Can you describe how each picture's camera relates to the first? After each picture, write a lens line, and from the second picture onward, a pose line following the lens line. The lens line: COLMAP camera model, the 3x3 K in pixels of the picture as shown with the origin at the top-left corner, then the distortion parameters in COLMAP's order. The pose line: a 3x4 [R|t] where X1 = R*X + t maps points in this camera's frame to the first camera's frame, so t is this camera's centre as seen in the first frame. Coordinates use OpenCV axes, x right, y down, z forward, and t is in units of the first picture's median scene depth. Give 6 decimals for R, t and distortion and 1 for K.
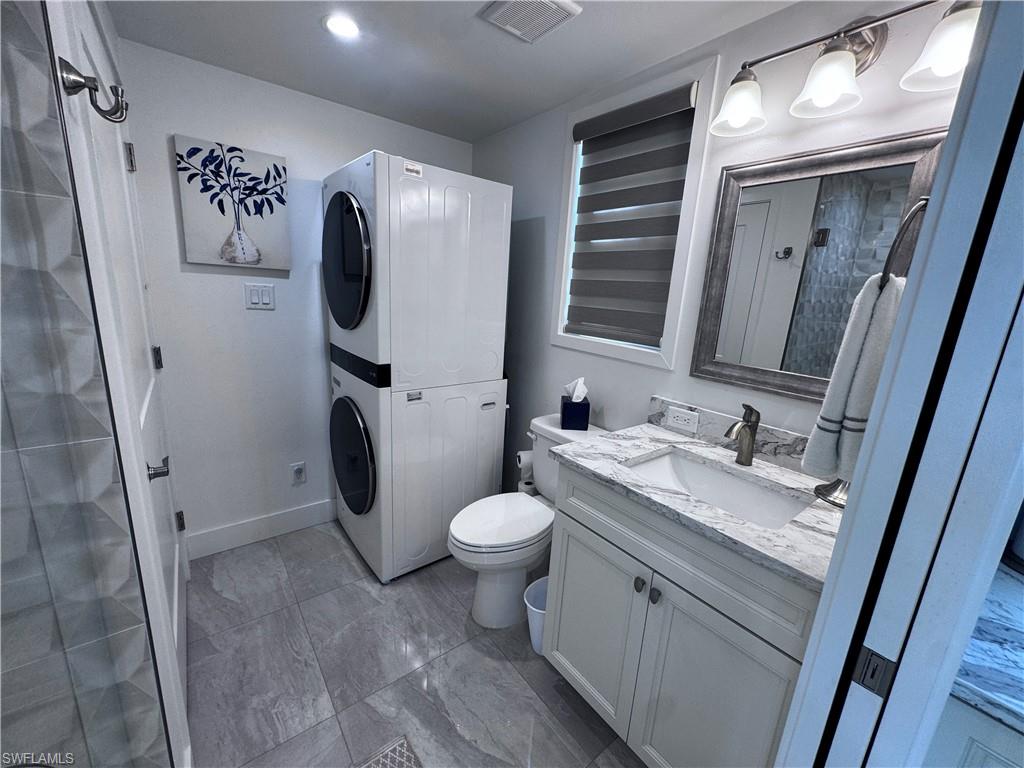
lens RADIAL K [[406.3, 0, 512.0], [0, 406.3, 384.0], [0, 0, 1]] dist [-0.012108, 0.000121]
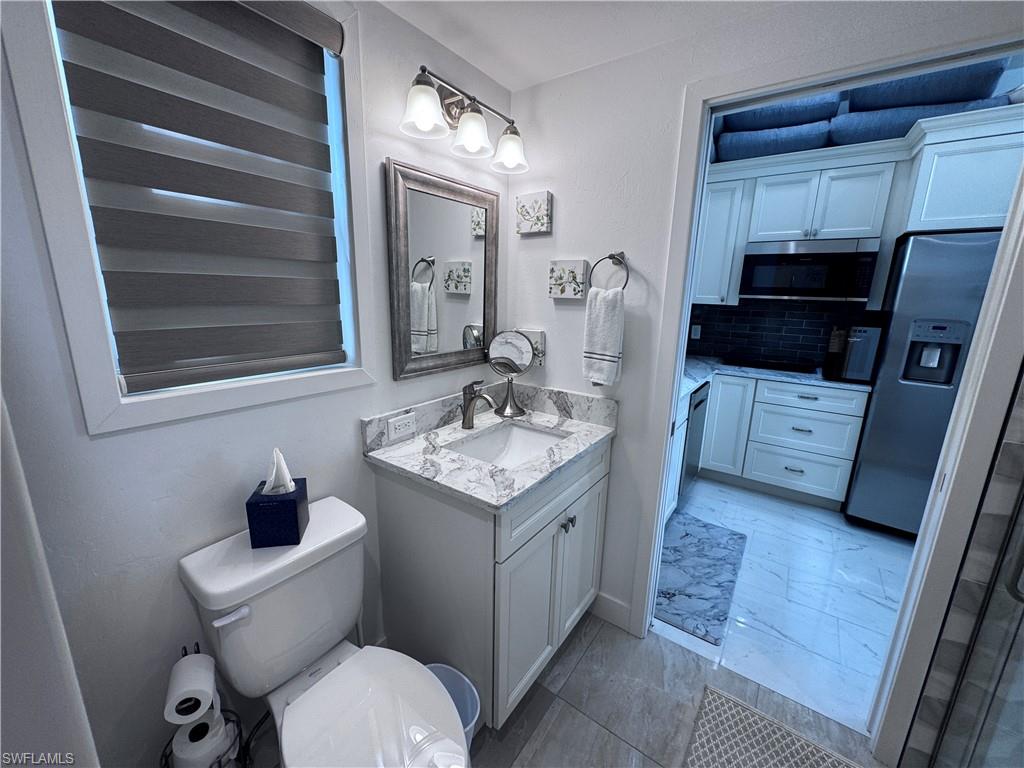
lens RADIAL K [[406.3, 0, 512.0], [0, 406.3, 384.0], [0, 0, 1]] dist [-0.012108, 0.000121]
pose [[-0.271099, -0.278921, 0.921254, -0.209108], [0.181746, 0.925047, 0.333552, -0.115635], [-0.945237, 0.257860, -0.200087, 0.389259]]
